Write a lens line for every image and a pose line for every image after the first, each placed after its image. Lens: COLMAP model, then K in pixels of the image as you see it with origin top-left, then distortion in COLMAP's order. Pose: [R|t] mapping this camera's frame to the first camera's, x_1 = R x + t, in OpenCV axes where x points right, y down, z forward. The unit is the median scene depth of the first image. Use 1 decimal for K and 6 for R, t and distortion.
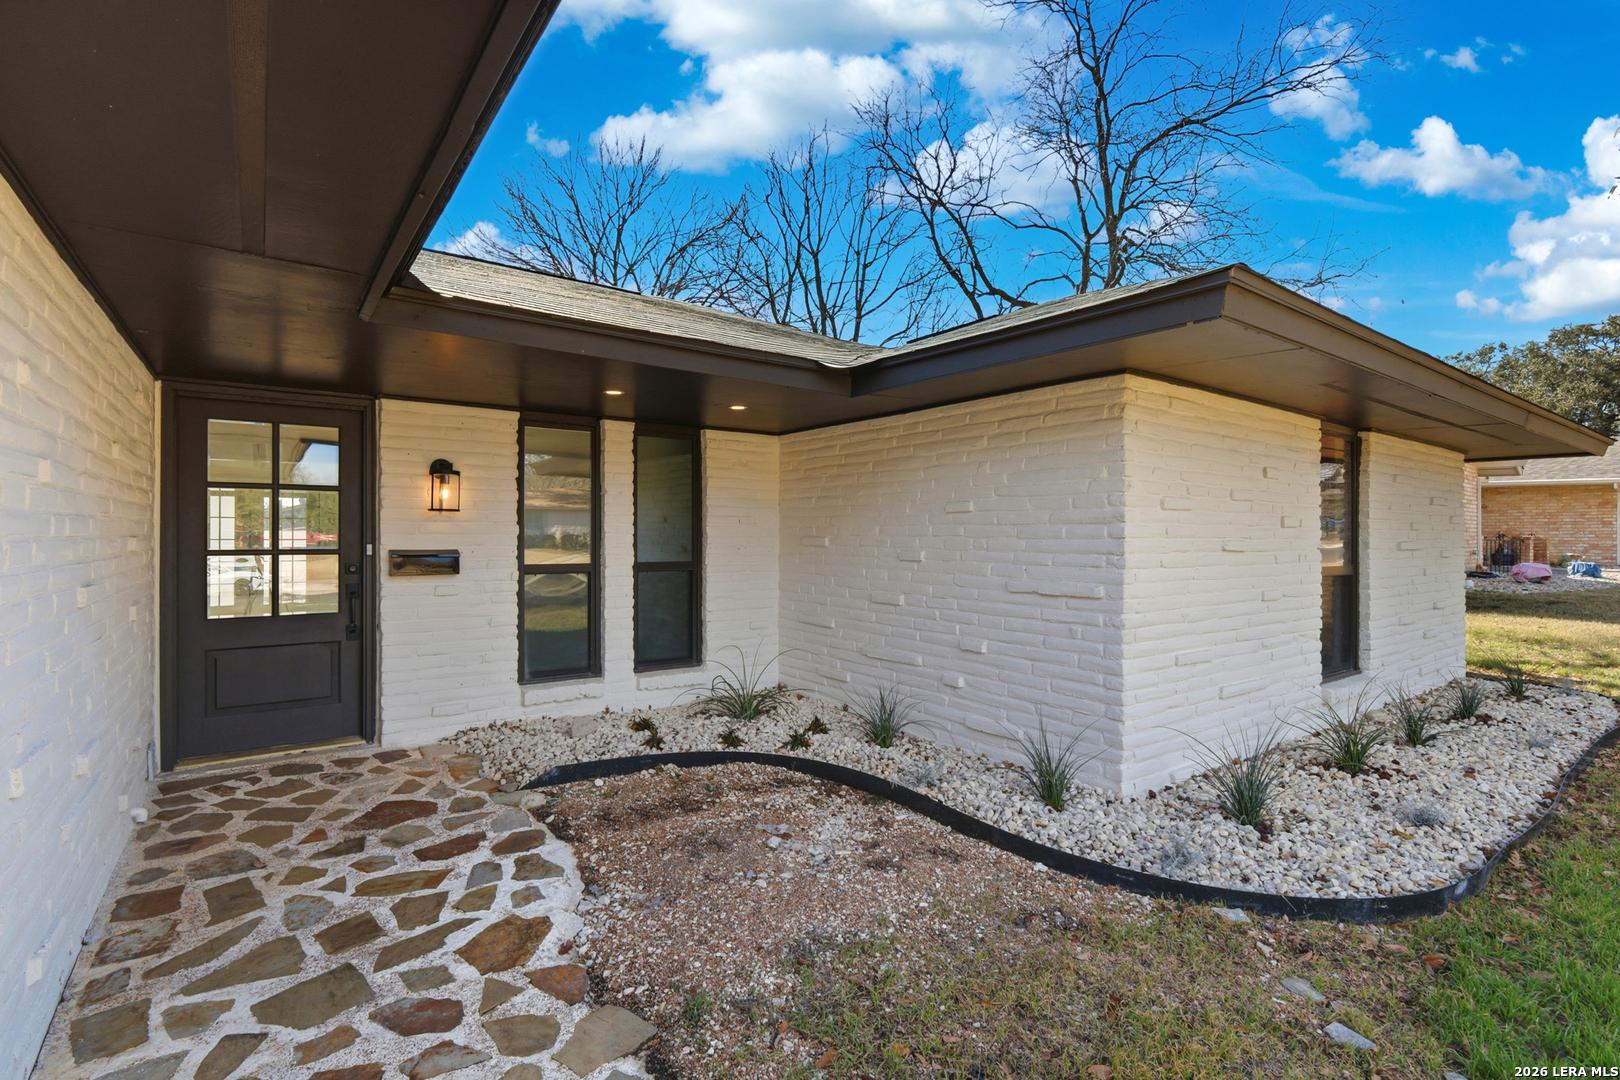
lens RADIAL K [[751.0, 0, 817.3], [0, 751.0, 536.8], [0, 0, 1]] dist [0.001678, 0.000473]
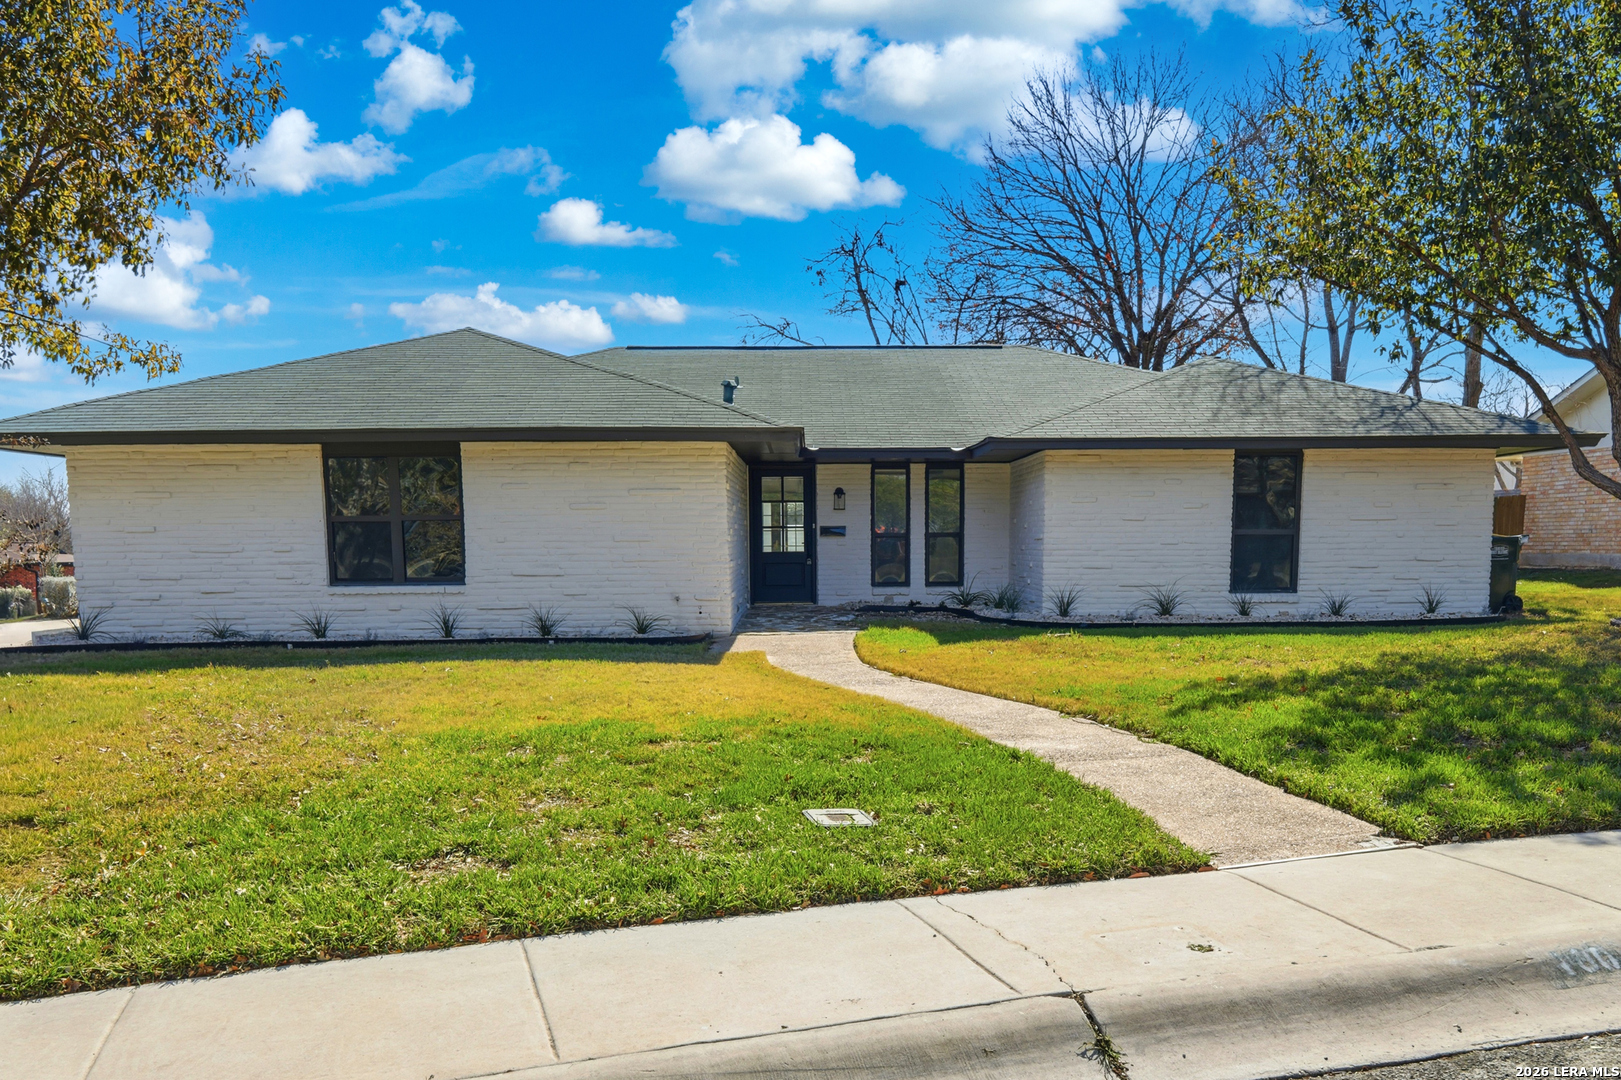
lens RADIAL K [[1418.9, 0, 810.4], [0, 1418.9, 542.1], [0, 0, 1]] dist [0.007792, 0.000213]
pose [[0.802614, -0.010689, -0.596402, 2.143881], [0.007359, 0.999941, -0.008018, 0.105020], [0.596453, 0.002046, 0.802646, -2.708494]]
